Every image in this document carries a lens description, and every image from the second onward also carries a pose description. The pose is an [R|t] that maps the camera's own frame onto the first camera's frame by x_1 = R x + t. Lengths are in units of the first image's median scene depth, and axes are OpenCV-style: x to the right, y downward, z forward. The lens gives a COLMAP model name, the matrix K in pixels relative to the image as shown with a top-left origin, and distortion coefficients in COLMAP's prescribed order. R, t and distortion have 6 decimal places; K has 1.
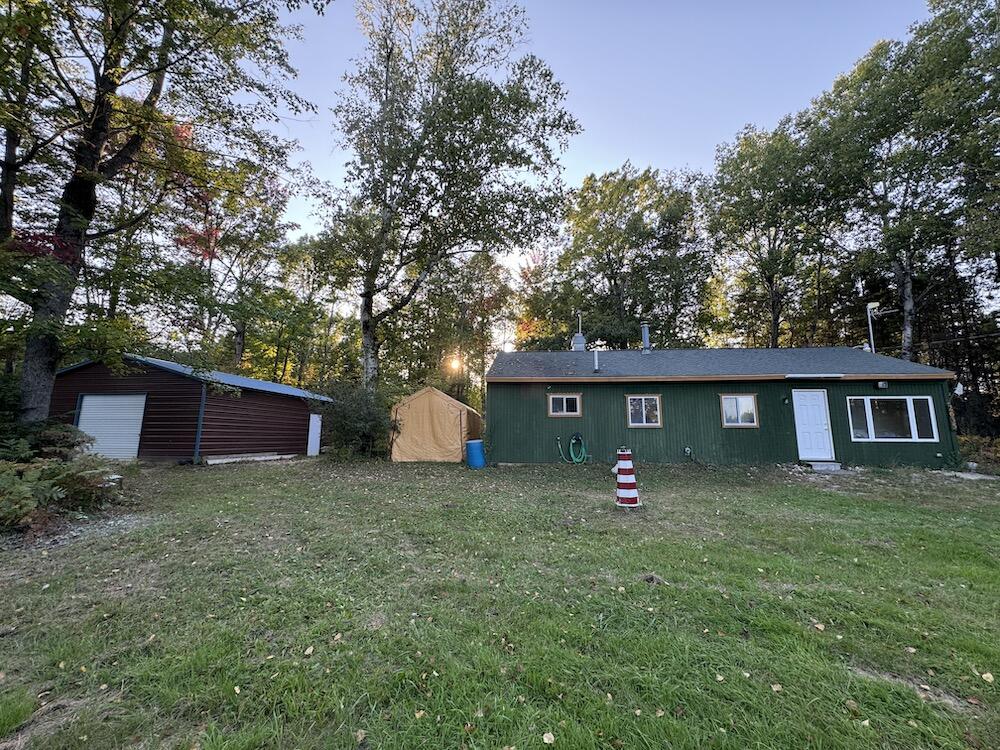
lens RADIAL K [[396.9, 0, 500.8], [0, 396.9, 375.2], [0, 0, 1]] dist [-0.002903, 0.000556]
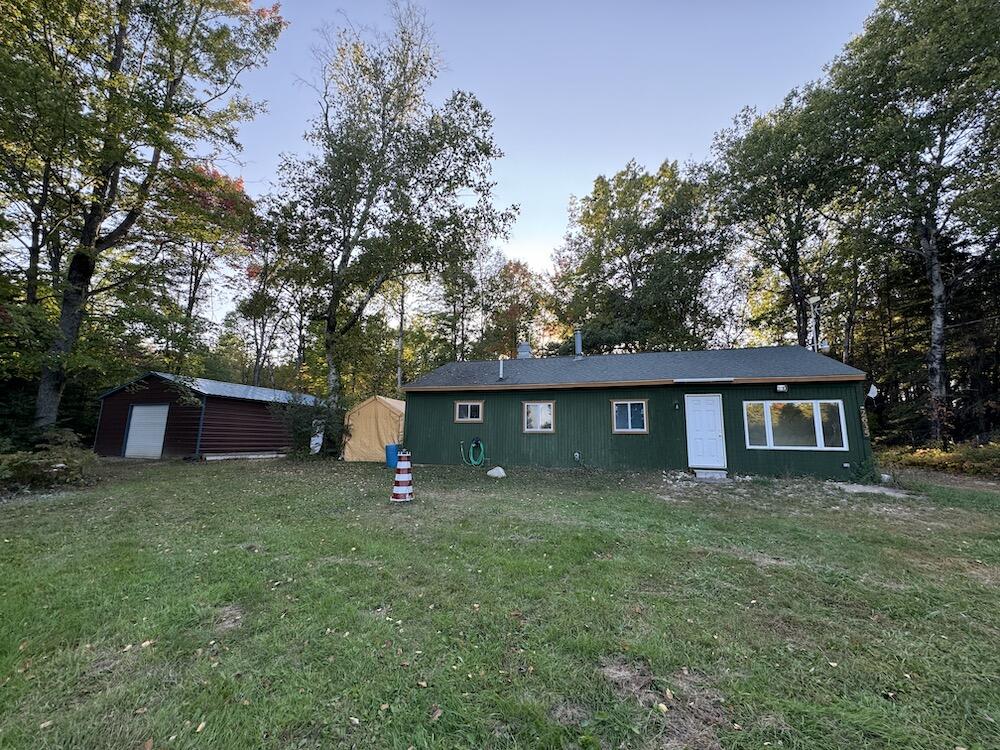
lens RADIAL K [[396.9, 0, 500.8], [0, 396.9, 375.2], [0, 0, 1]] dist [-0.002903, 0.000556]
pose [[0.977515, -0.024788, -0.209403, 0.487367], [0.022461, 0.999657, -0.013481, -0.007987], [0.209665, 0.008474, 0.977736, -0.044248]]
